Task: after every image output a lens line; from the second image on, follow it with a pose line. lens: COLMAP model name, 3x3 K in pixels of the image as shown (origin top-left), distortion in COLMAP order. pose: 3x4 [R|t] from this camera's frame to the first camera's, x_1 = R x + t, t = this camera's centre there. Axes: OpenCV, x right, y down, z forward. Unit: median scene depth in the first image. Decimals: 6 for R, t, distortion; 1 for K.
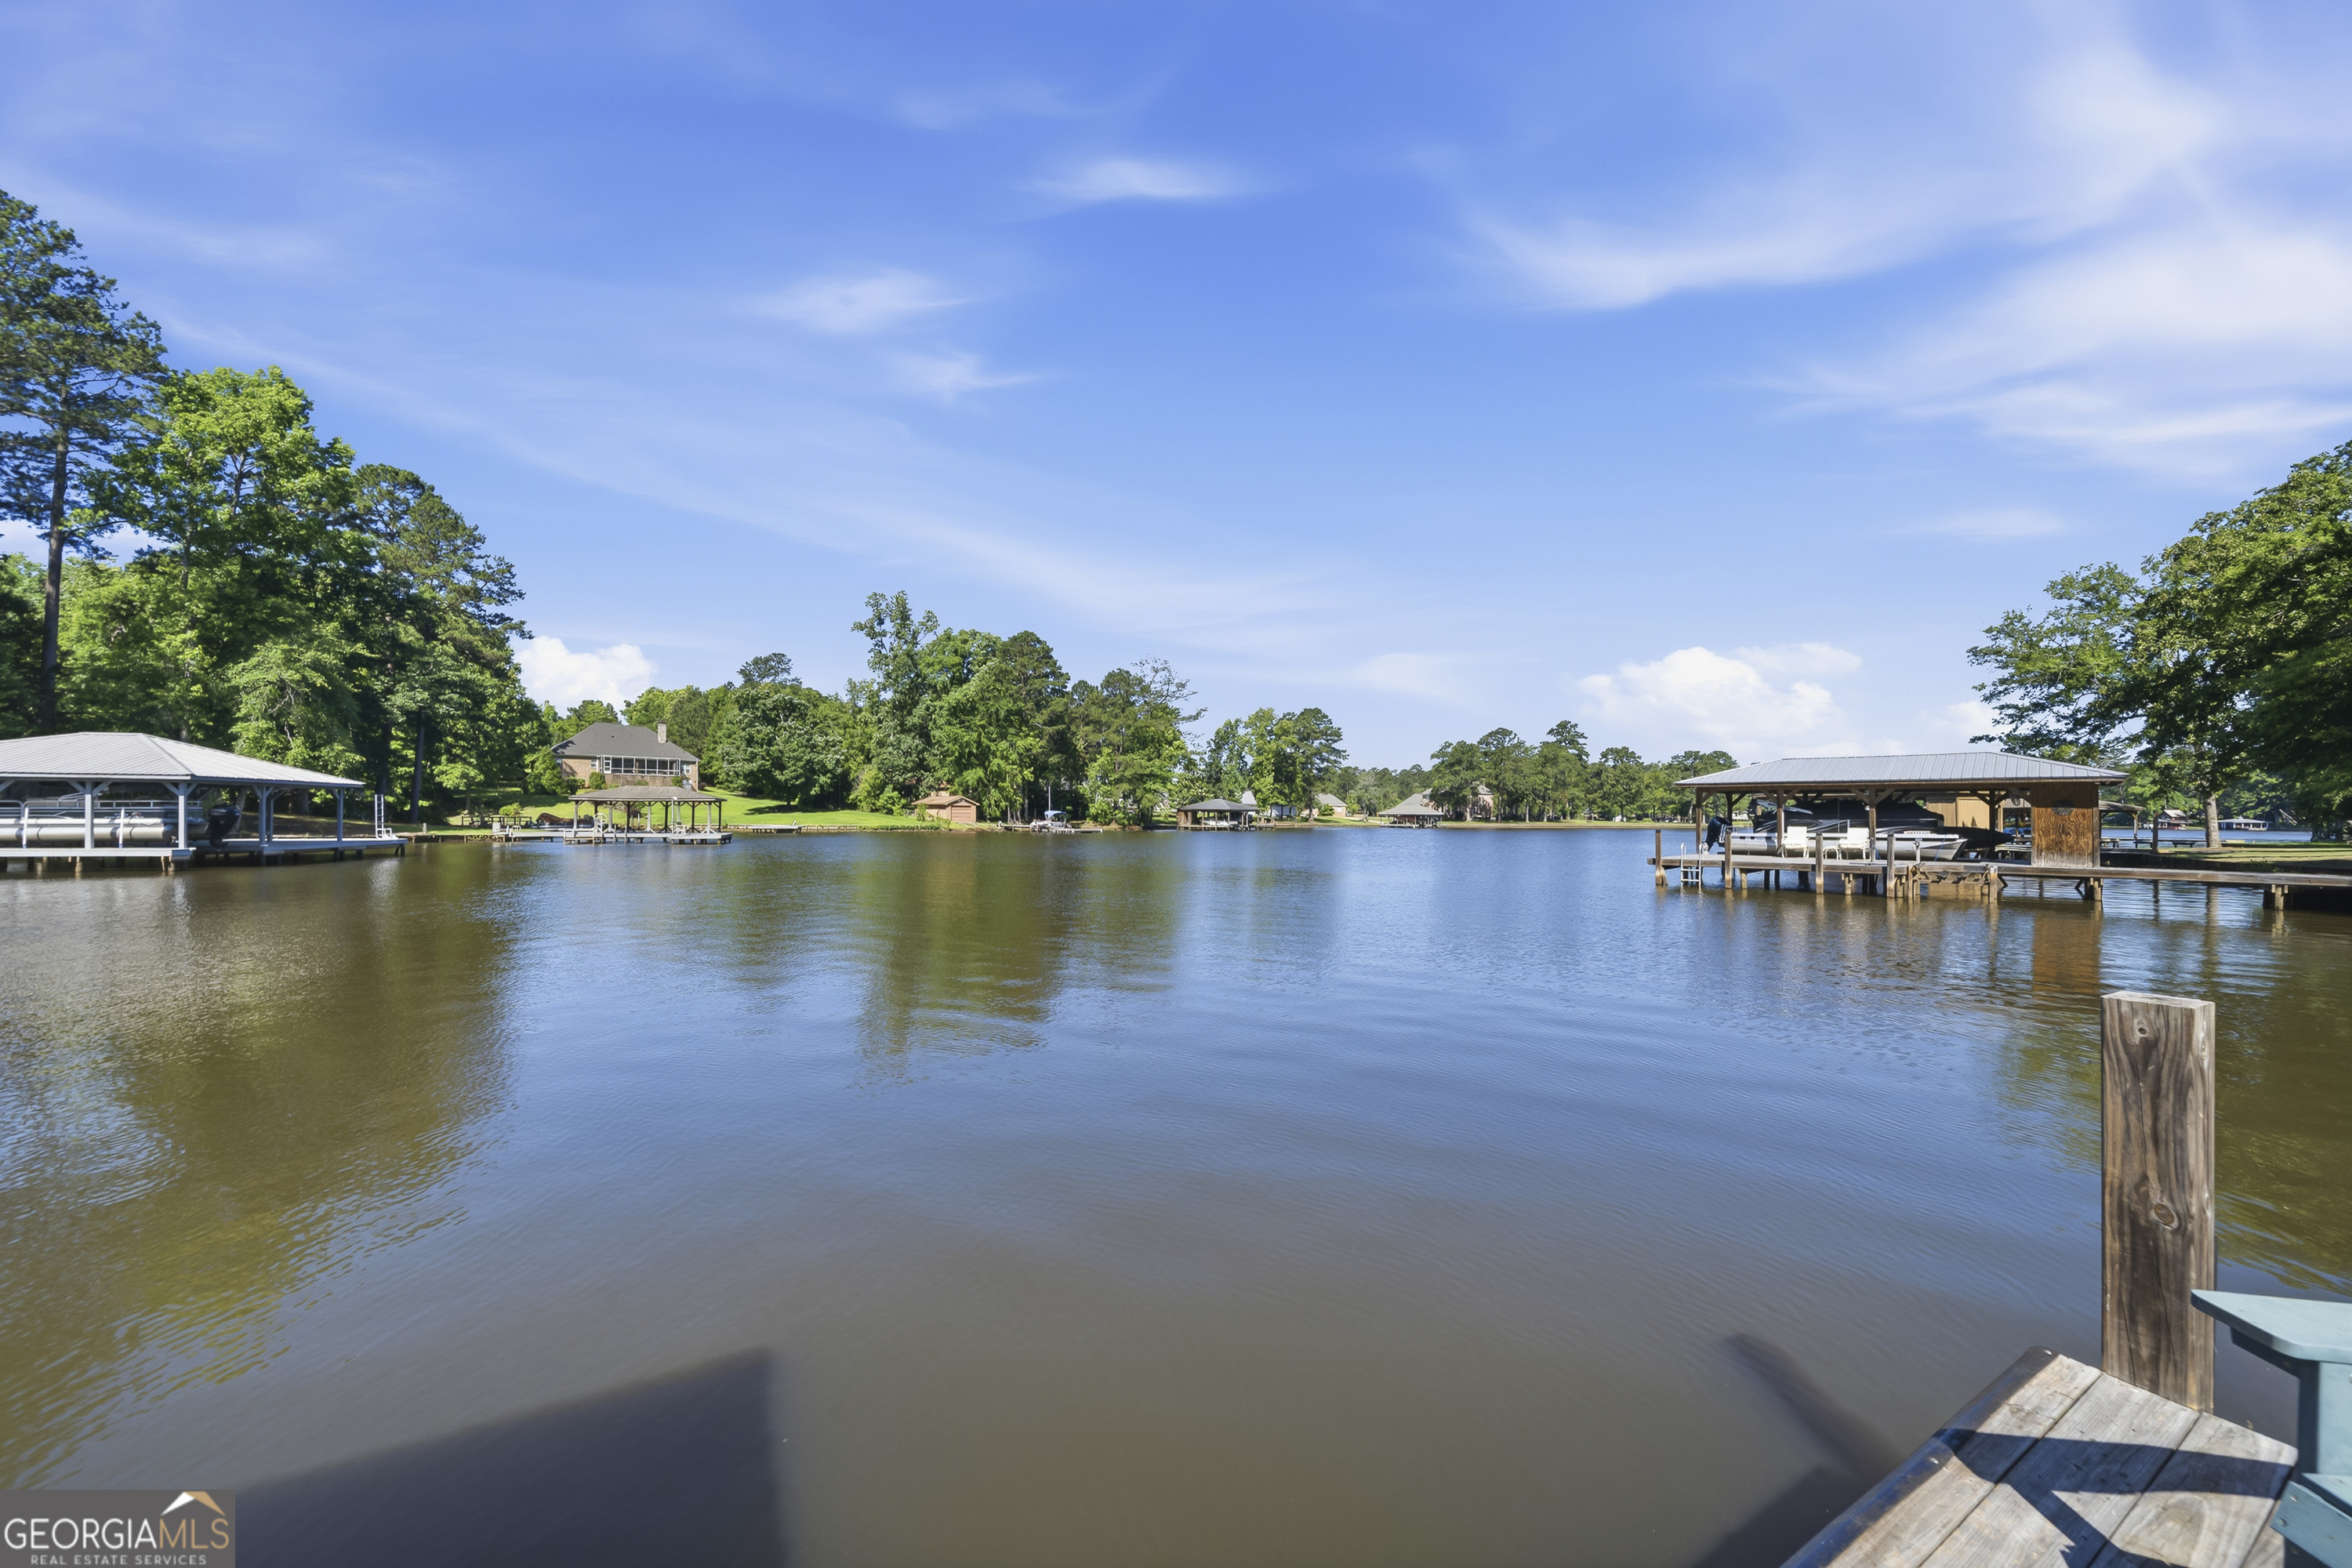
lens RADIAL K [[858.6, 0, 1168.8], [0, 858.6, 803.1], [0, 0, 1]] dist [-0.000940, -0.000575]
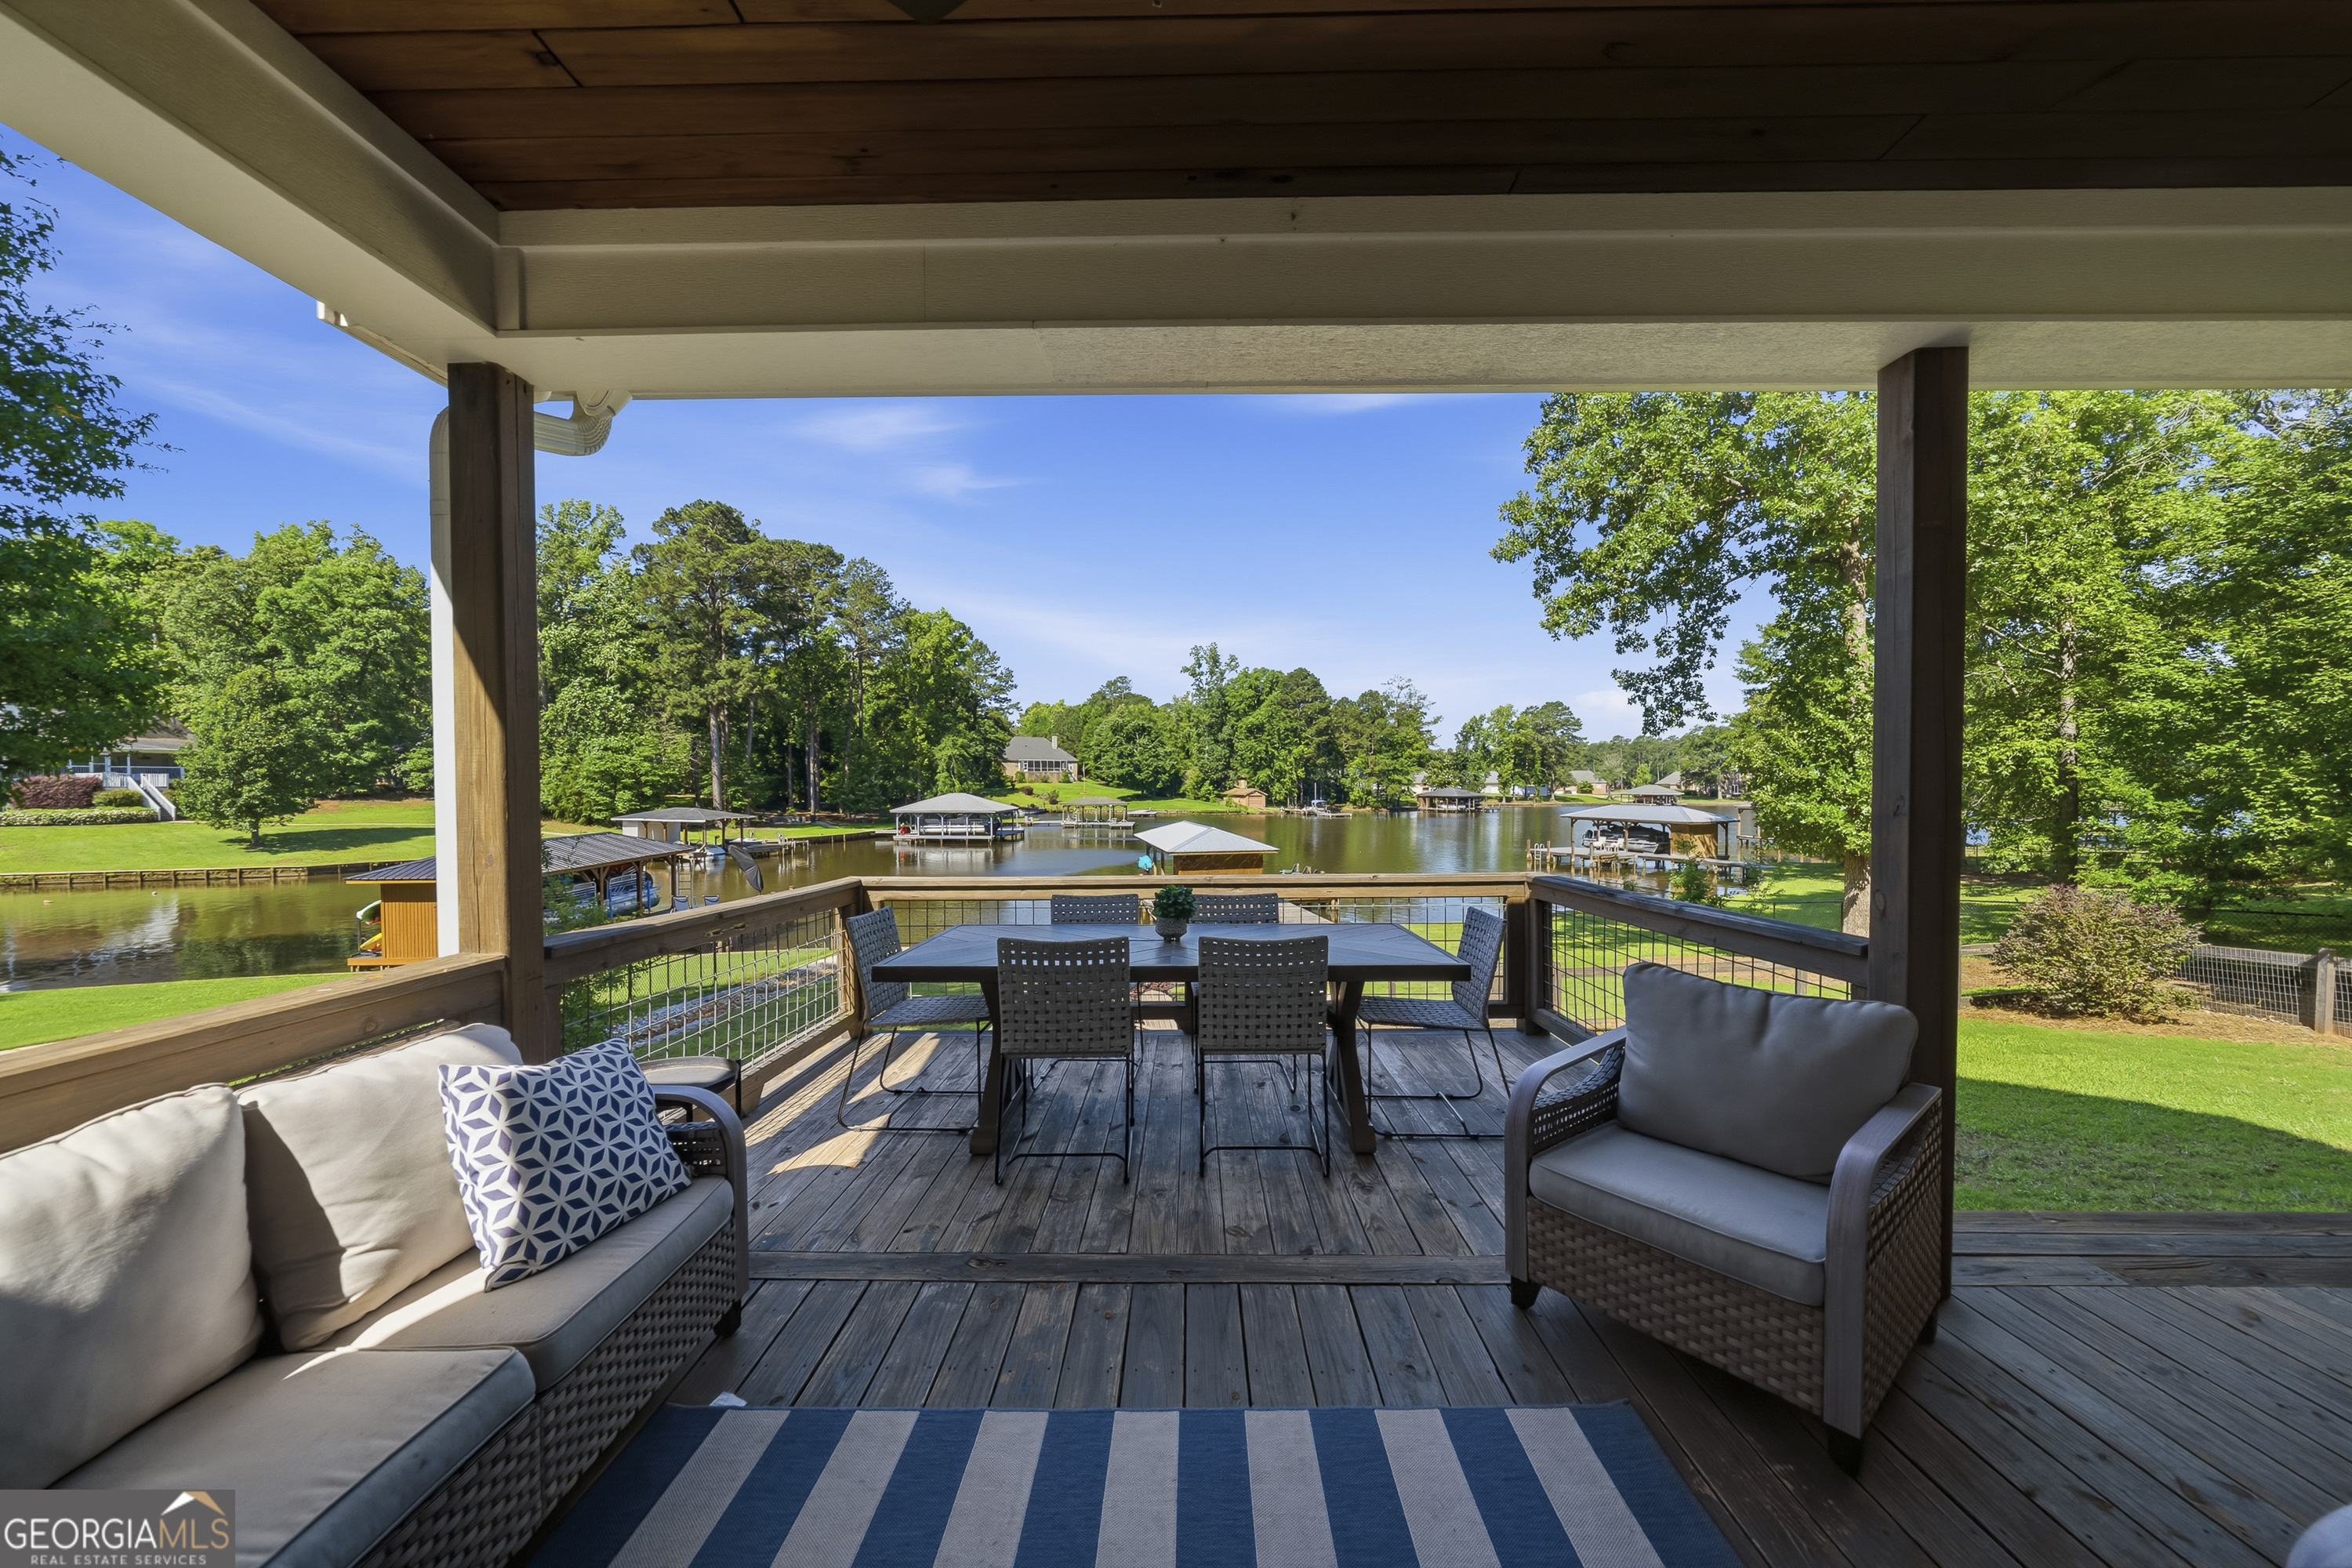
lens RADIAL K [[837.4, 0, 1184.5], [0, 837.4, 799.4], [0, 0, 1]] dist [-0.001619, -0.000662]
pose [[0.947942, 0.000339, -0.318444, 0.083534], [0.011061, 0.999361, 0.033992, -0.036079], [0.318252, -0.035744, 0.947332, -0.331267]]
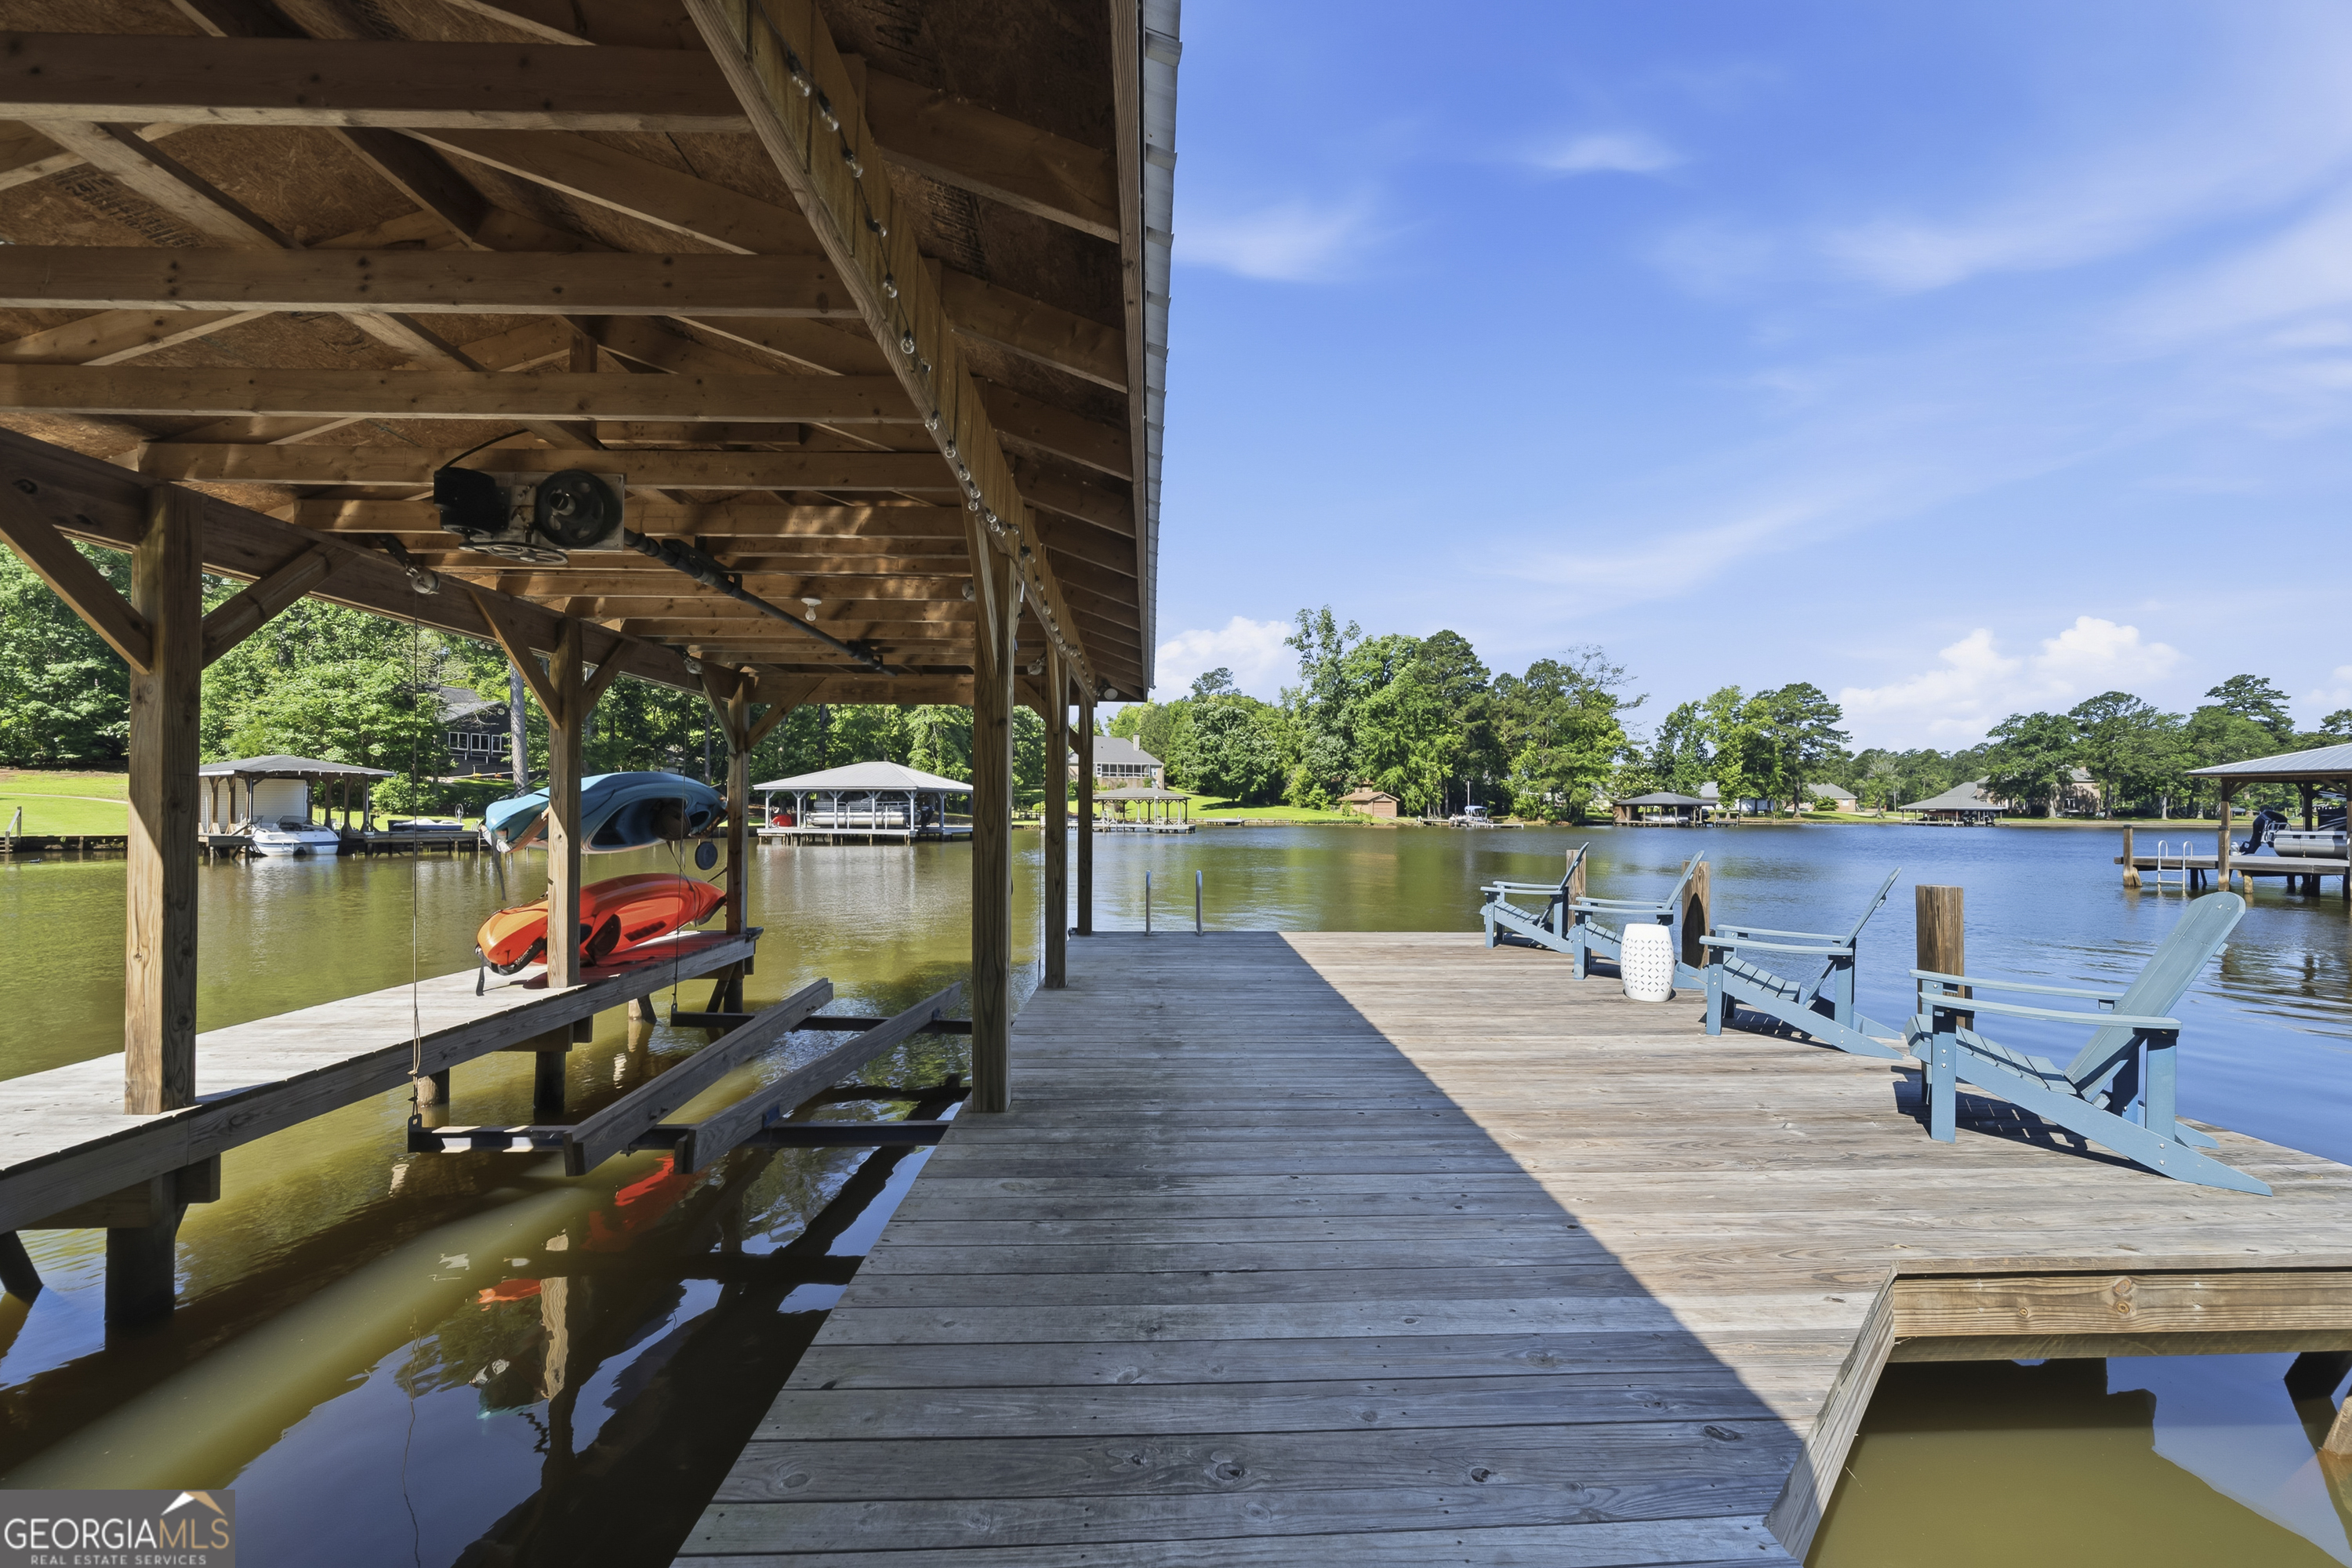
lens RADIAL K [[858.6, 0, 1169.8], [0, 858.6, 799.5], [0, 0, 1]] dist [-0.000940, -0.000575]
pose [[0.884260, -0.006691, -0.466947, 0.020232], [0.007432, 0.999972, -0.000255, -0.000882], [0.466936, -0.003244, 0.884285, -0.058656]]
